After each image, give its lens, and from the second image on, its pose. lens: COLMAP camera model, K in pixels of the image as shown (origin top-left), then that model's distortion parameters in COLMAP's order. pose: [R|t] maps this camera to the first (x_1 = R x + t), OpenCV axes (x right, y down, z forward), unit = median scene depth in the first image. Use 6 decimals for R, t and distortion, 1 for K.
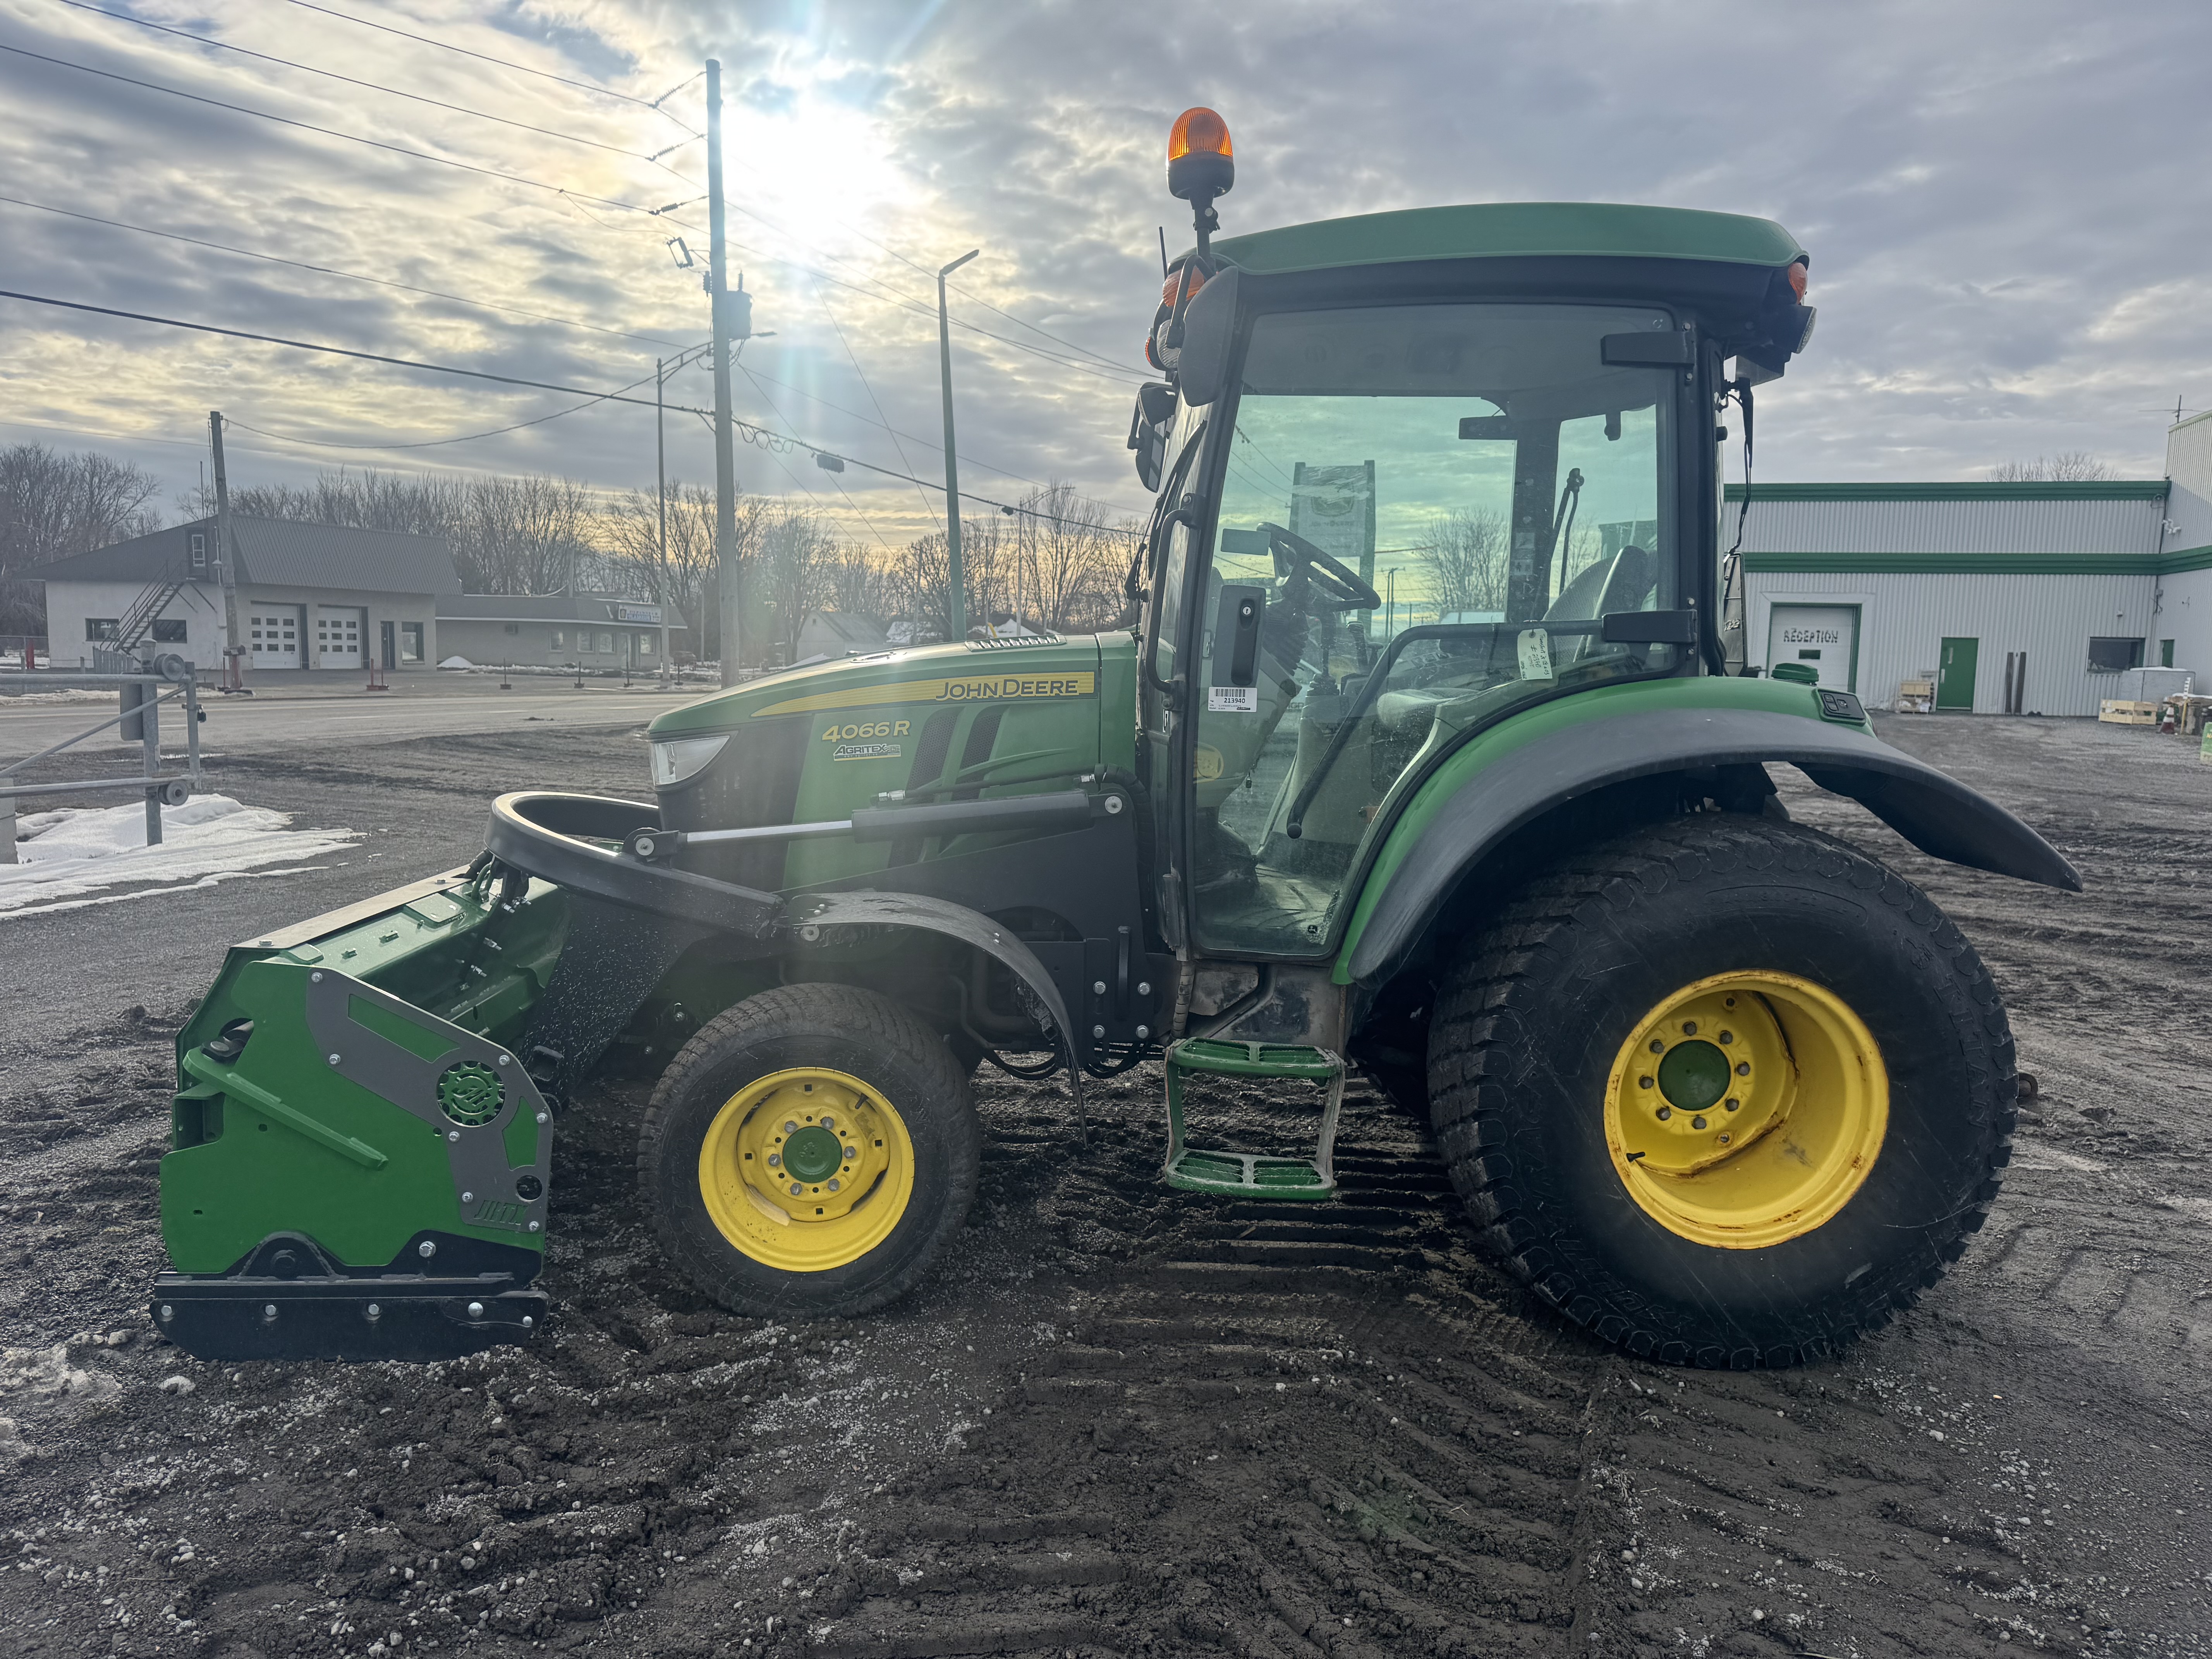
lens RADIAL K [[1673.0, 0, 1129.5], [0, 1673.0, 827.6], [0, 0, 1]] dist [0.133089, -0.195606]
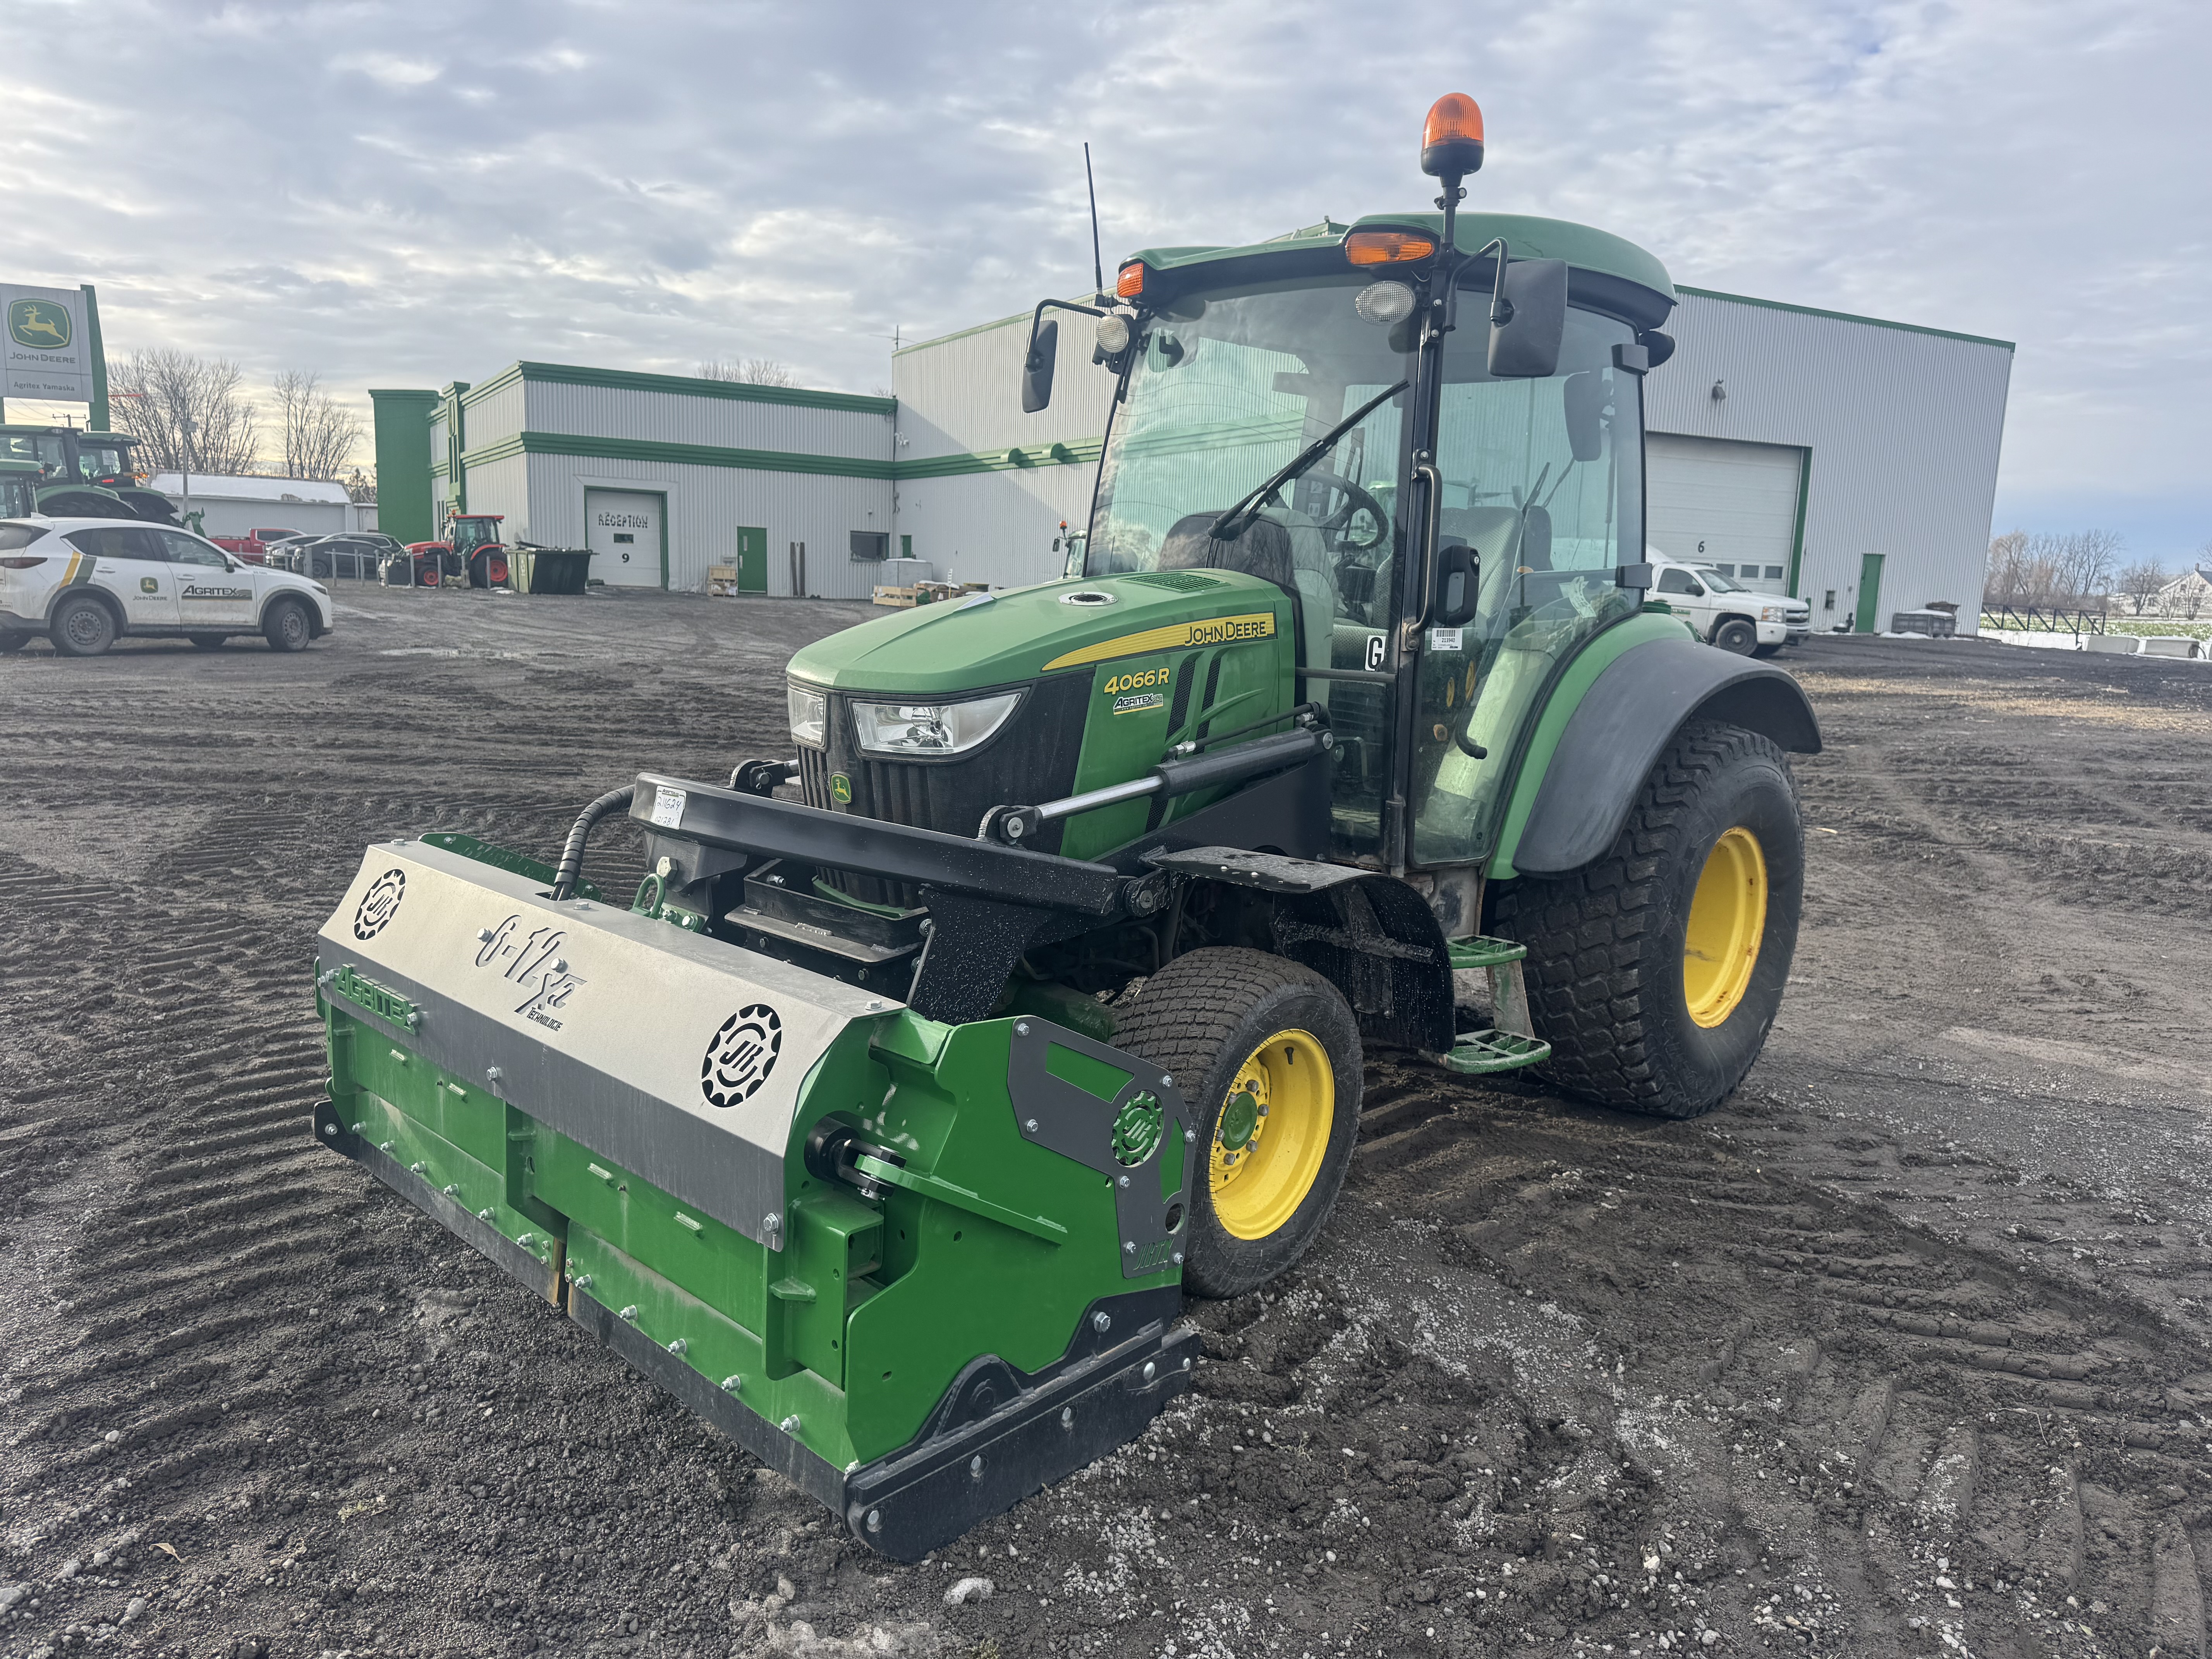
lens RADIAL K [[1673.0, 0, 1129.5], [0, 1673.0, 827.6], [0, 0, 1]] dist [0.133089, -0.195606]
pose [[0.667694, -0.108578, 0.736475, -0.184502], [0.051334, 0.993667, 0.099956, -0.015004], [-0.742664, -0.028934, 0.669039, 0.080385]]
